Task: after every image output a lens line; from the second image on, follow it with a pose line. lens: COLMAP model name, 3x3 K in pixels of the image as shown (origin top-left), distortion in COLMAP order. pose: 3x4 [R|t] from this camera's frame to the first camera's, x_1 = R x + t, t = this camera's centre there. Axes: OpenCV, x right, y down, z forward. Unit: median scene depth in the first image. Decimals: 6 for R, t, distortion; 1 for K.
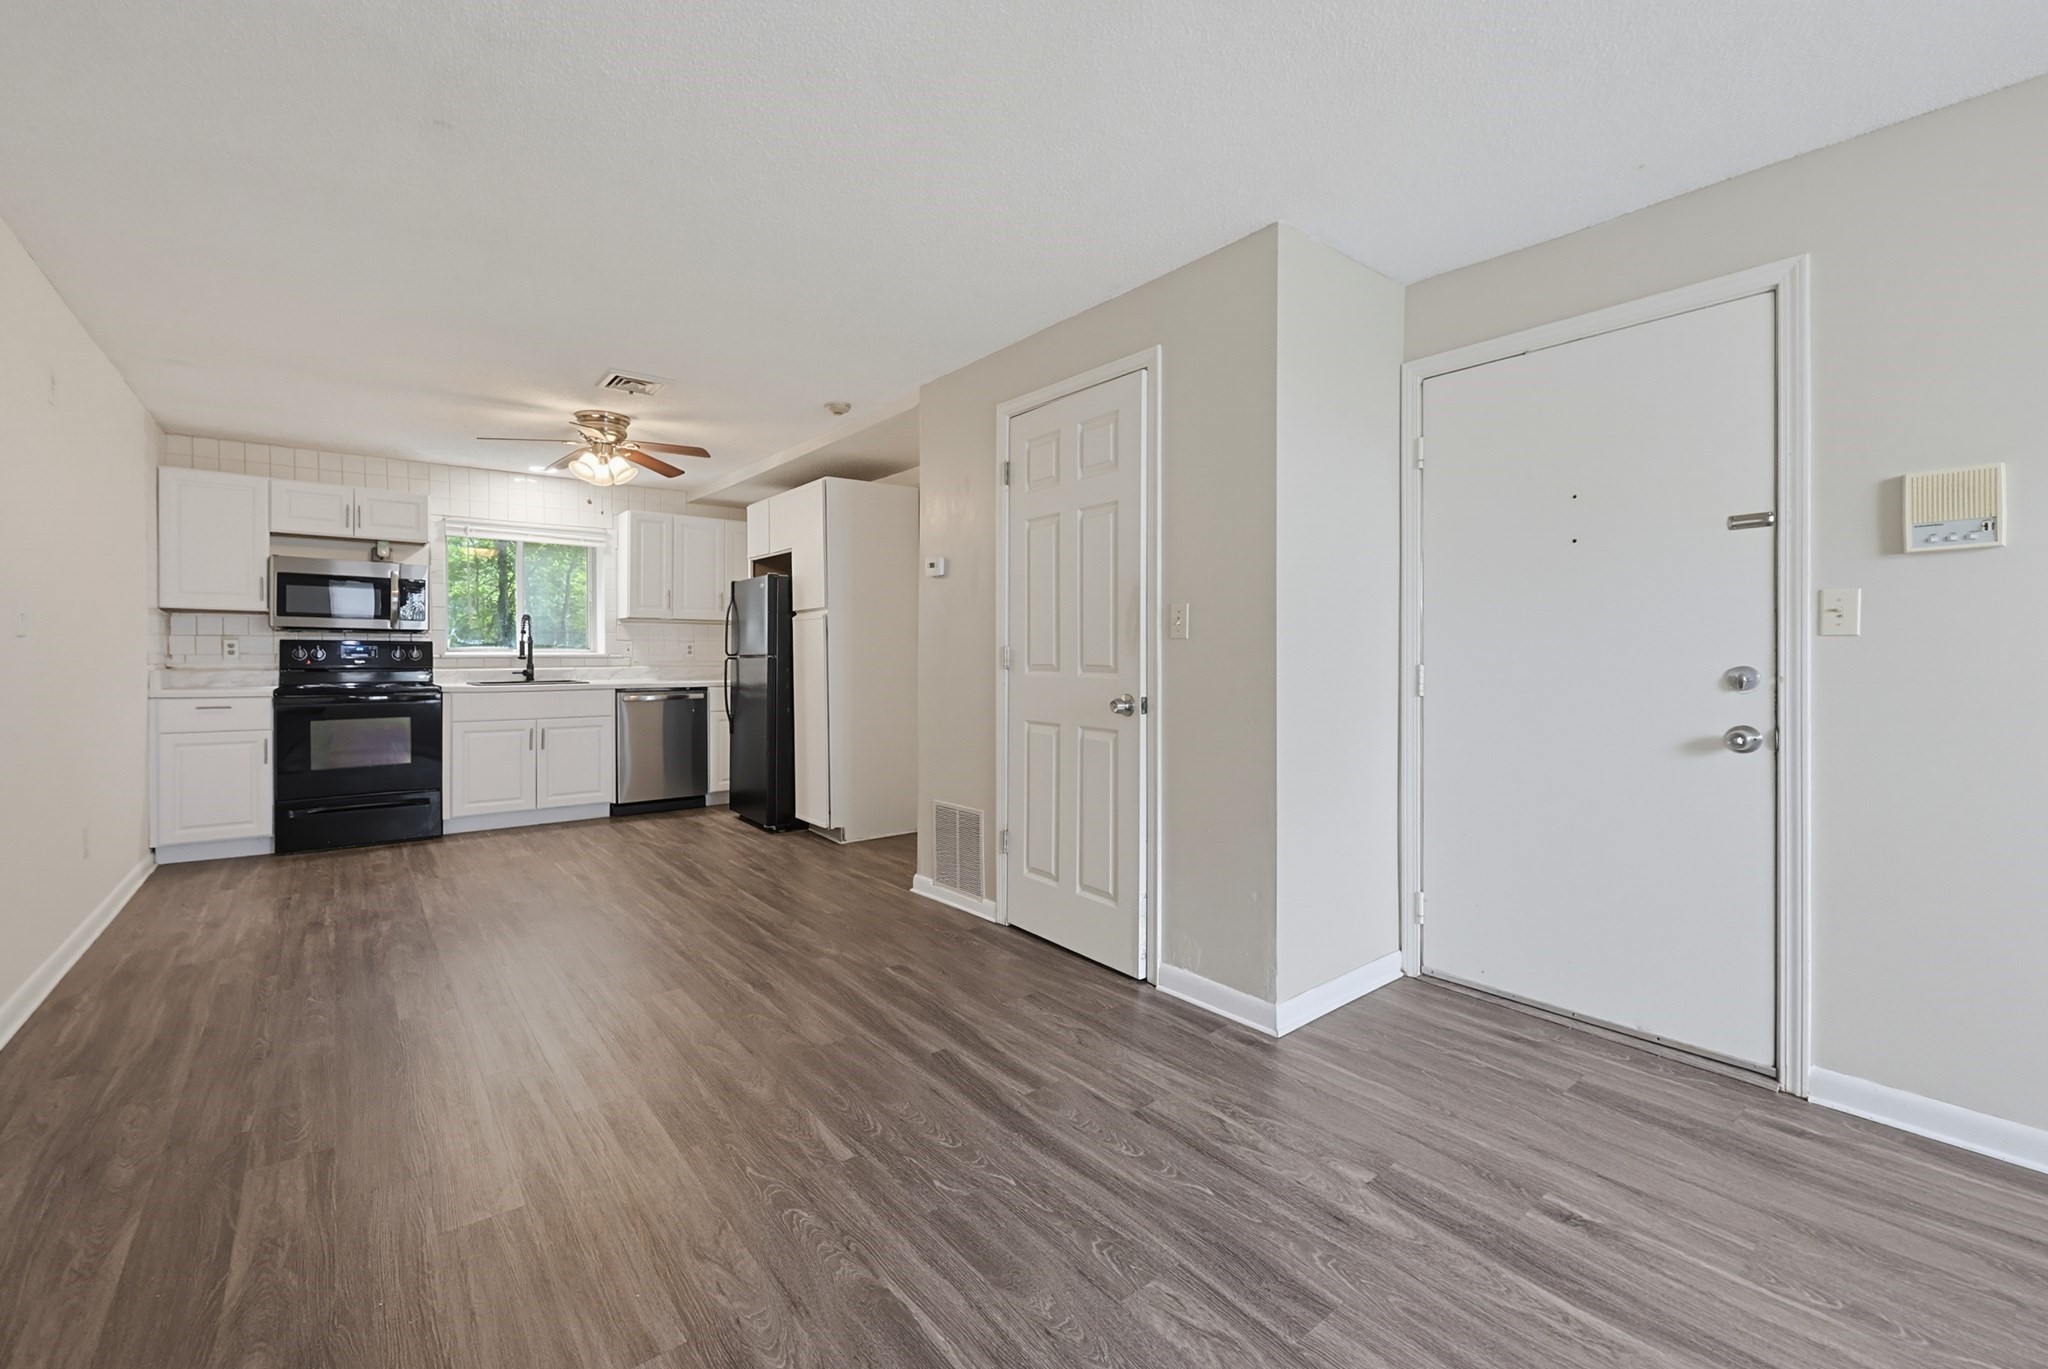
lens RADIAL K [[862.3, 0, 1024.5], [0, 862.3, 658.4], [0, 0, 1]] dist [-0.003331, -0.000097]
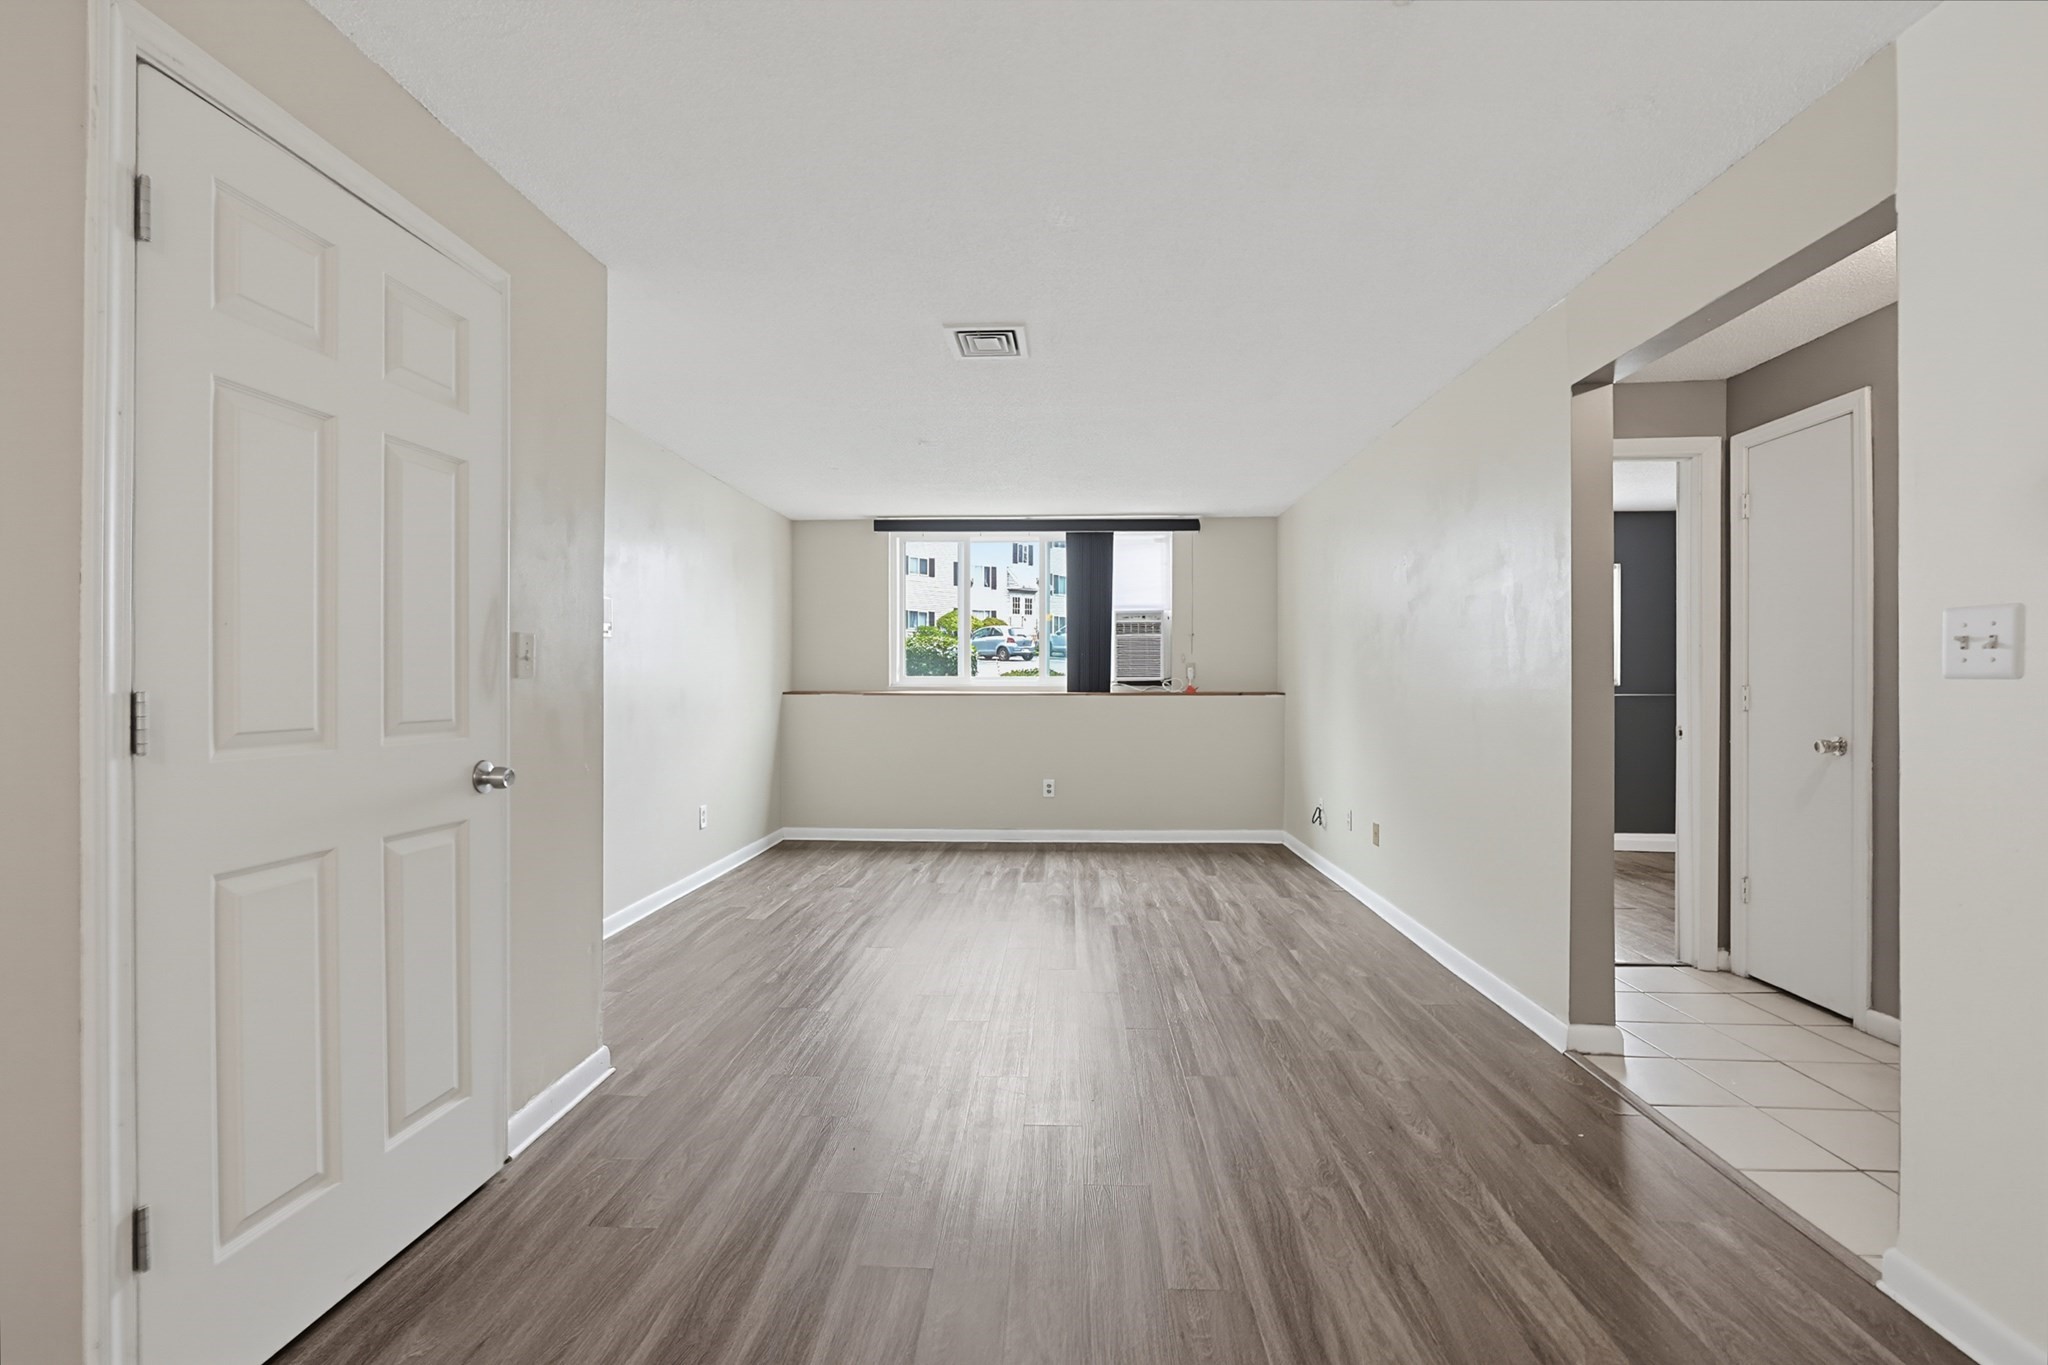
lens RADIAL K [[875.3, 0, 1018.2], [0, 875.3, 678.9], [0, 0, 1]] dist [-0.001160, -0.000010]
pose [[-0.740520, 0.003335, 0.672026, -0.893018], [0.005750, 0.999983, 0.001374, -0.028486], [-0.672010, 0.004882, -0.740526, 1.700088]]
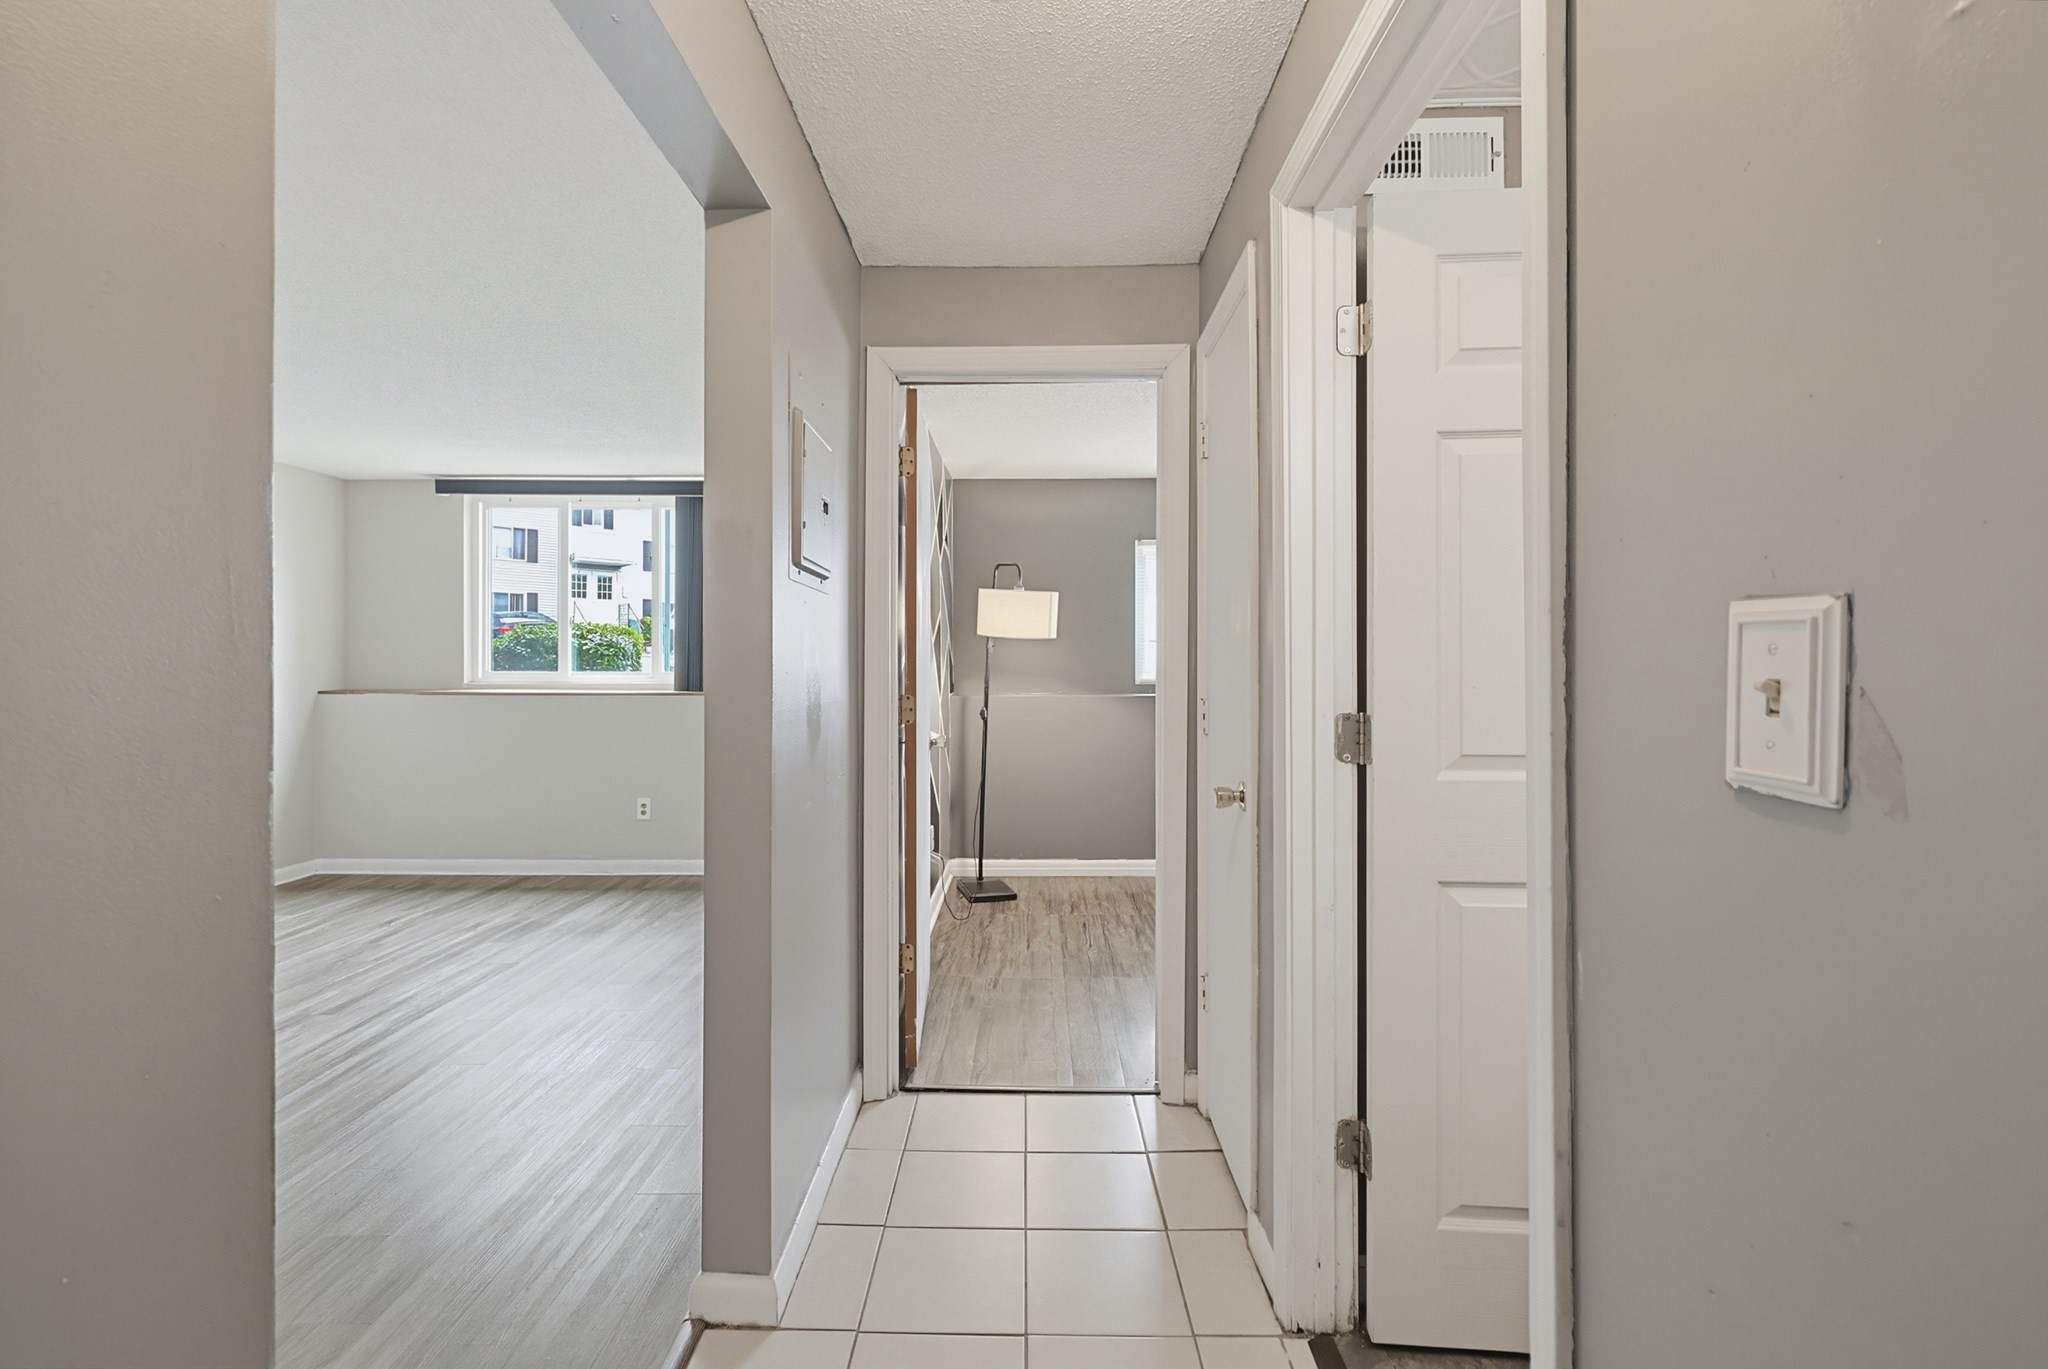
lens RADIAL K [[877.6, 0, 1019.9], [0, 877.6, 669.4], [0, 0, 1]] dist [0.000029, -0.000071]
pose [[-0.773640, 0.001463, 0.633624, -1.333363], [0.002769, 0.999996, 0.001071, -0.039901], [-0.633620, 0.002583, -0.773640, 0.642373]]
